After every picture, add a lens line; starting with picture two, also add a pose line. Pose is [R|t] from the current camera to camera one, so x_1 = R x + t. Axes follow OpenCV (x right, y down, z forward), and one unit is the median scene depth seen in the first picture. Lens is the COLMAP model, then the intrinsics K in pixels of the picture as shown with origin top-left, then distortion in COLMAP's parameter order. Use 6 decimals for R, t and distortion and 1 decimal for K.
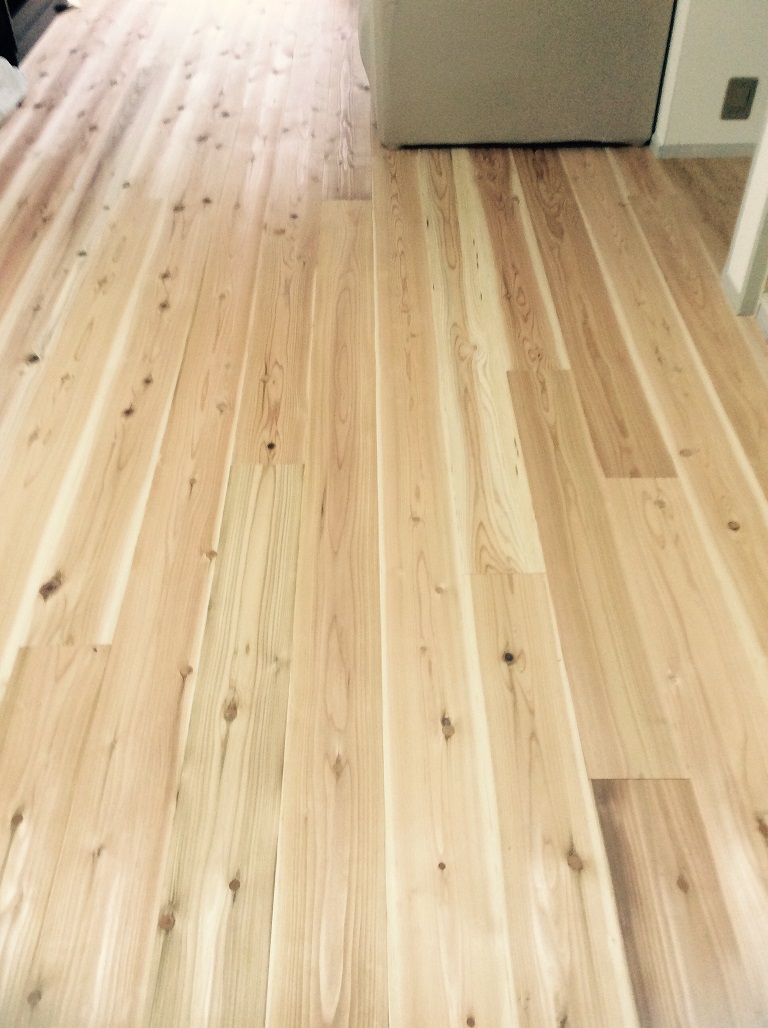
lens RADIAL K [[947.2, 0, 384.0], [0, 947.2, 514.0], [0, 0, 1]] dist [0.156609, -0.378630]
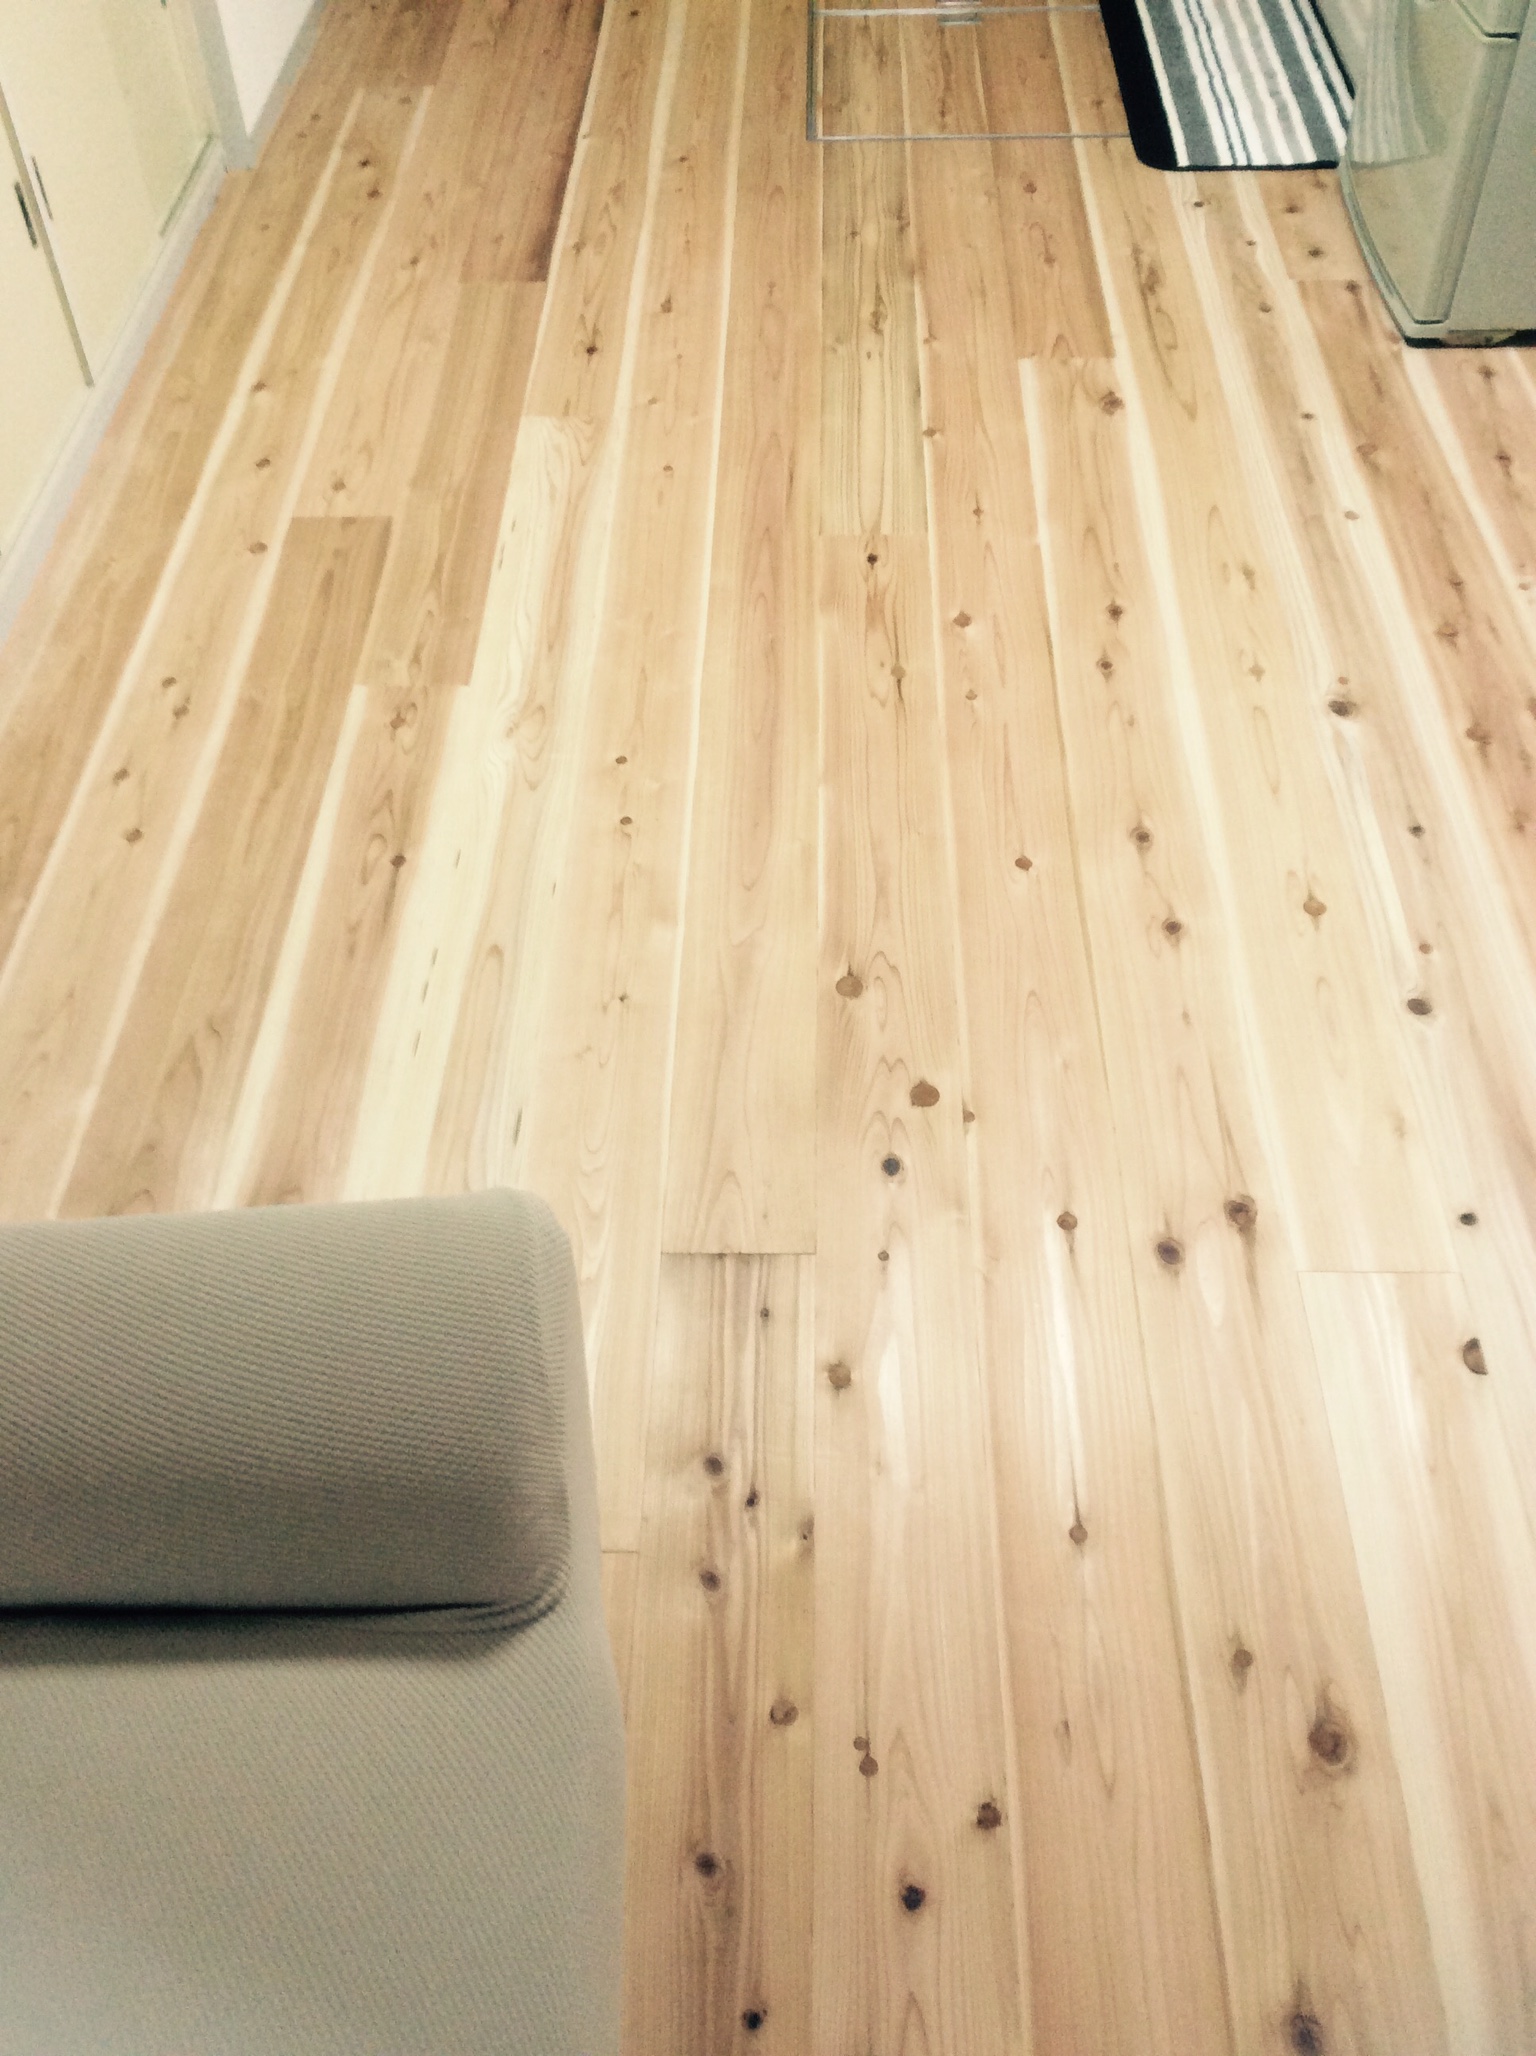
lens RADIAL K [[1894.3, 0, 768.0], [0, 1894.3, 1028.0], [0, 0, 1]] dist [0.156609, -0.378630]
pose [[-0.998584, -0.005566, 0.052908, -0.130282], [0.052964, -0.010421, 0.998542, -1.530684], [-0.005006, 0.999930, 0.010701, 1.440633]]
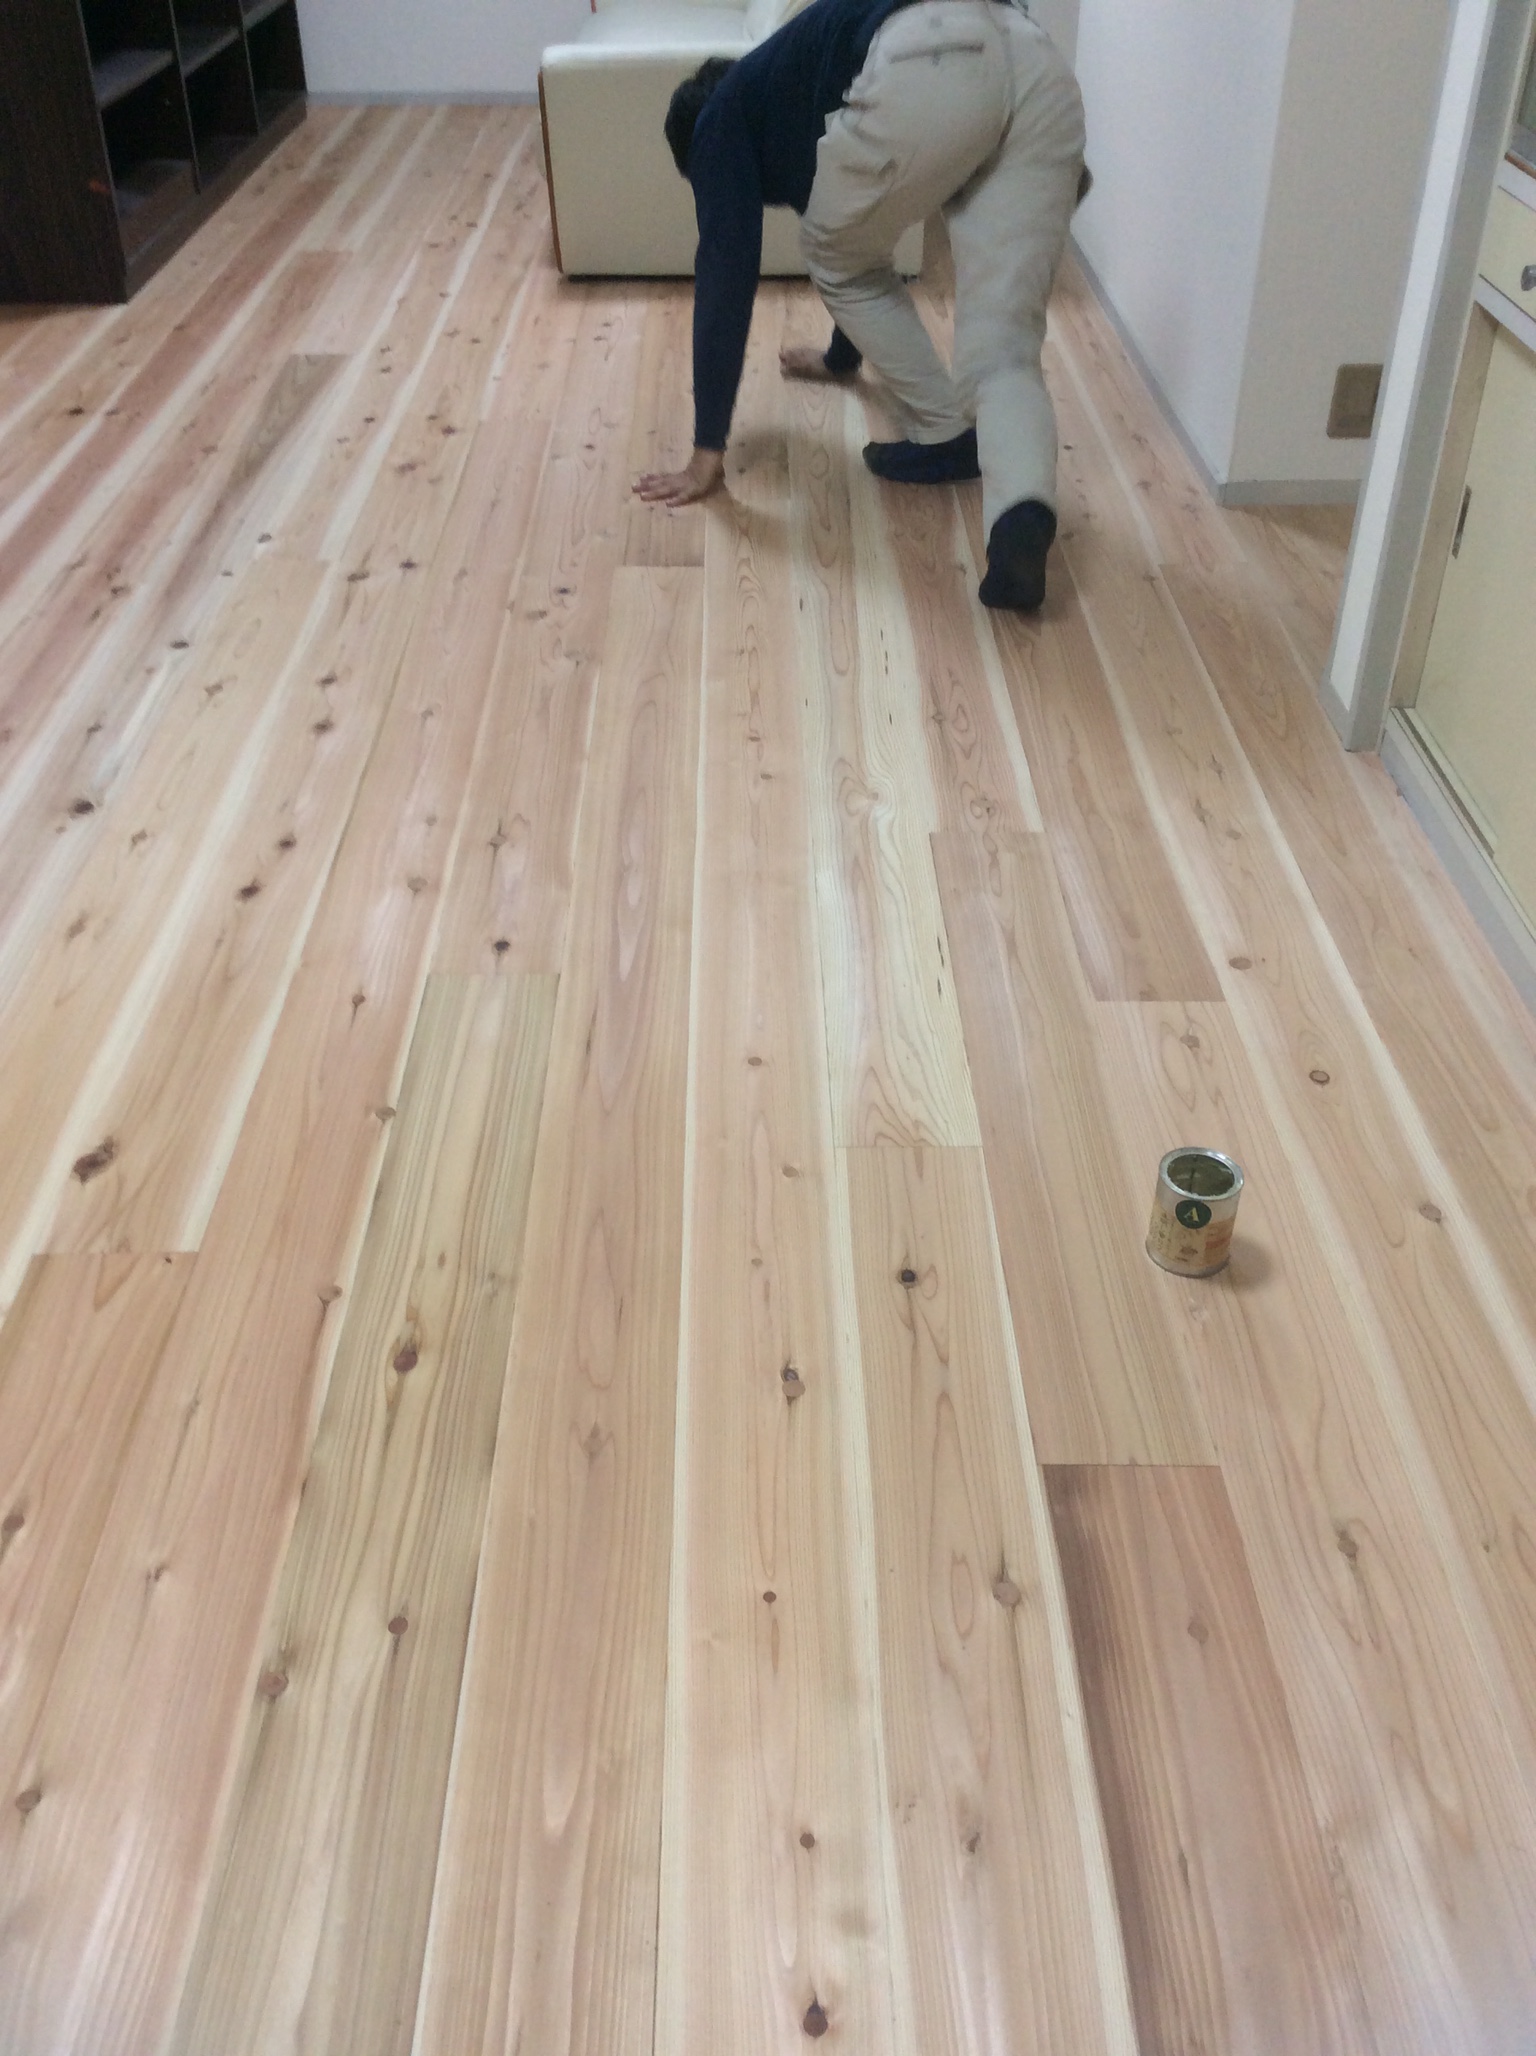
lens RADIAL K [[1894.3, 0, 768.0], [0, 1894.3, 1028.0], [0, 0, 1]] dist [0.156609, -0.378630]
pose [[0.999954, 0.009323, 0.002049, 0.039270], [-0.008974, 0.991338, -0.131025, 0.133906], [-0.003253, 0.131001, 0.991377, -0.111755]]
